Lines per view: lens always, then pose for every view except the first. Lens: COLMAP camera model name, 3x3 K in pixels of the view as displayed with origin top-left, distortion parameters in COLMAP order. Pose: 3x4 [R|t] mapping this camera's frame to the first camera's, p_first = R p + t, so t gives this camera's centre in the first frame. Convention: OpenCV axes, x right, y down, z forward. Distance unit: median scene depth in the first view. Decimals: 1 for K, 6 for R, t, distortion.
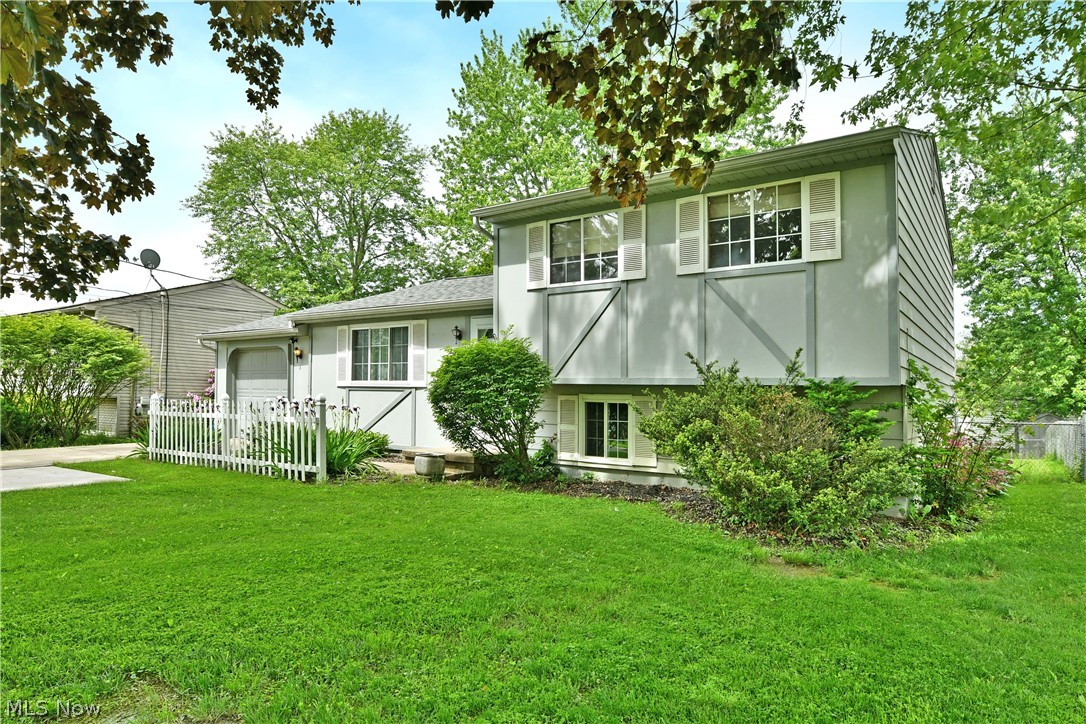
lens RADIAL K [[665.9, 0, 518.1], [0, 665.9, 387.4], [0, 0, 1]] dist [-0.005060, -0.000741]
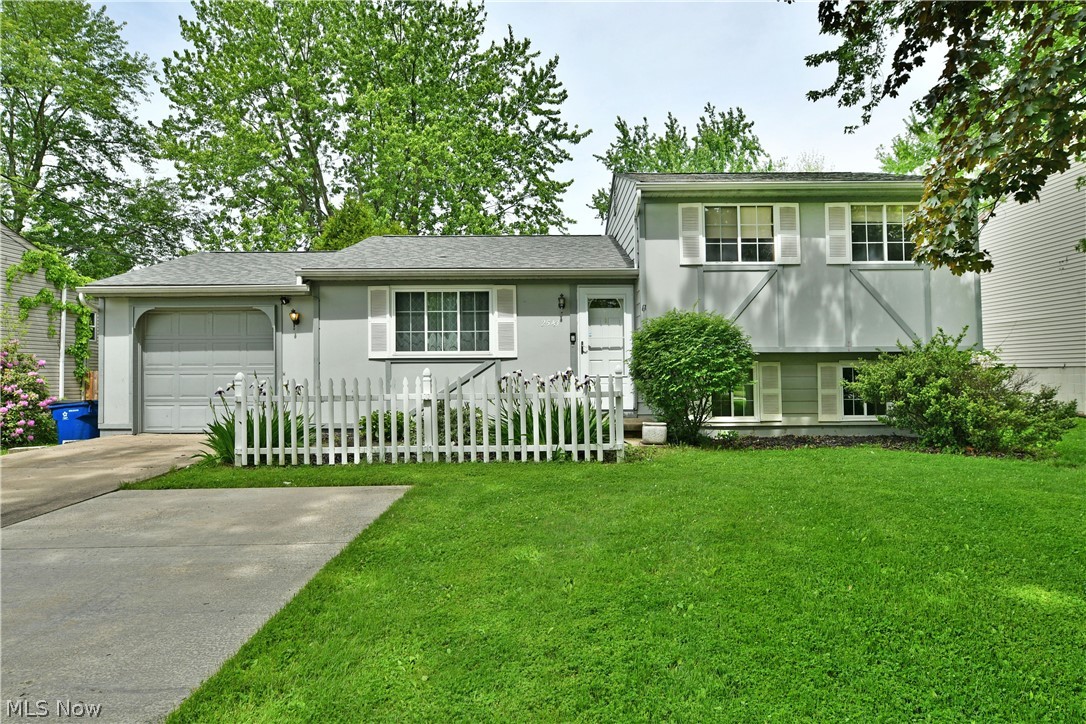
lens RADIAL K [[672.9, 0, 541.0], [0, 672.9, 355.9], [0, 0, 1]] dist [-0.006336, -0.002350]
pose [[0.802665, -0.012876, 0.596291, -0.855706], [0.012450, 0.999911, 0.004833, -0.008764], [-0.596300, 0.003545, 0.802754, 0.281795]]
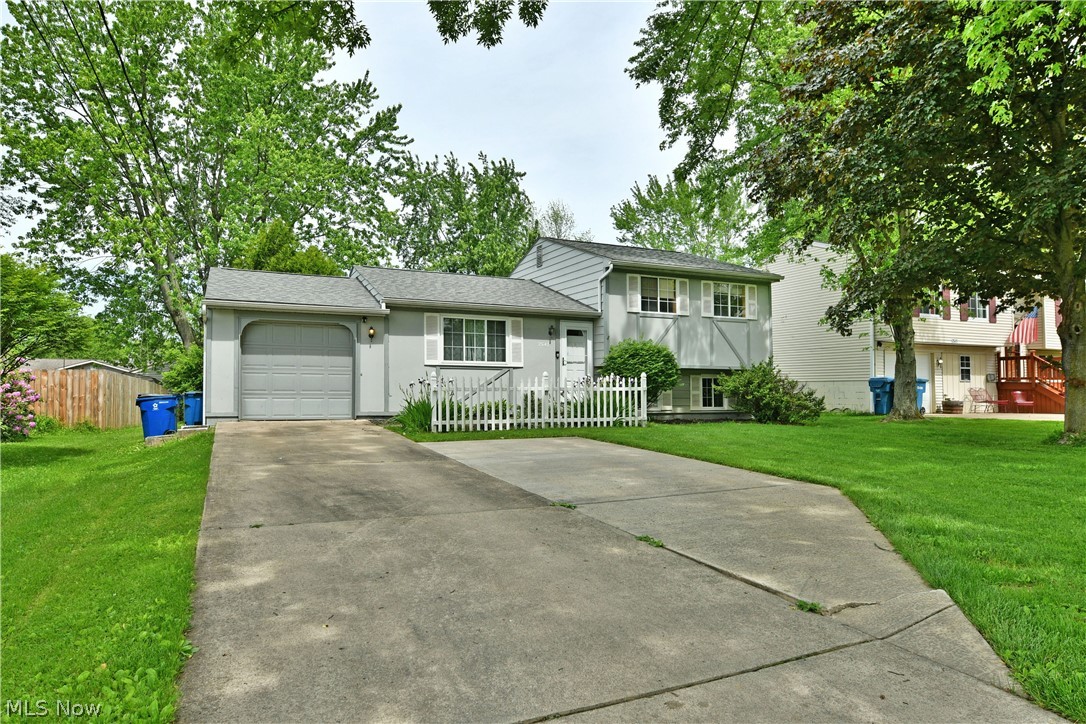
lens RADIAL K [[672.9, 0, 541.0], [0, 672.9, 355.9], [0, 0, 1]] dist [-0.006336, -0.002350]
pose [[0.484870, 0.022741, 0.874290, -1.690451], [-0.014248, 0.999735, -0.018102, 0.001628], [-0.874470, -0.003679, 0.485065, 0.374945]]
